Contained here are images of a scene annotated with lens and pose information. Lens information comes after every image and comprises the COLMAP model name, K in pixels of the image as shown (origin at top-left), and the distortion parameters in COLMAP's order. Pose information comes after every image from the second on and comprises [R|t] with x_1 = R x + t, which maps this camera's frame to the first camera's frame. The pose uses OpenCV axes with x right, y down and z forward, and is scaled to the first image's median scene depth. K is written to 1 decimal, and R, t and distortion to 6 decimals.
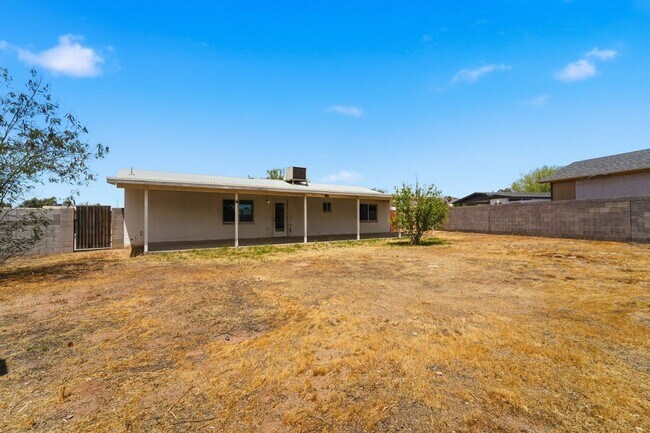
lens RADIAL K [[274.1, 0, 329.1], [0, 274.1, 218.1], [0, 0, 1]] dist [-0.019974, -0.000243]
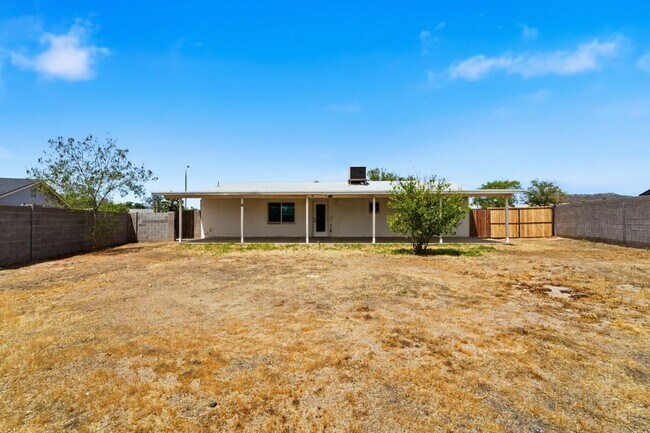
lens RADIAL K [[274.1, 0, 329.1], [0, 274.1, 218.1], [0, 0, 1]] dist [-0.019974, -0.000243]
pose [[0.828044, 0.003291, -0.560653, 0.487074], [-0.001814, 0.999993, 0.003192, -0.006603], [0.560660, -0.001626, 0.828045, 0.179124]]
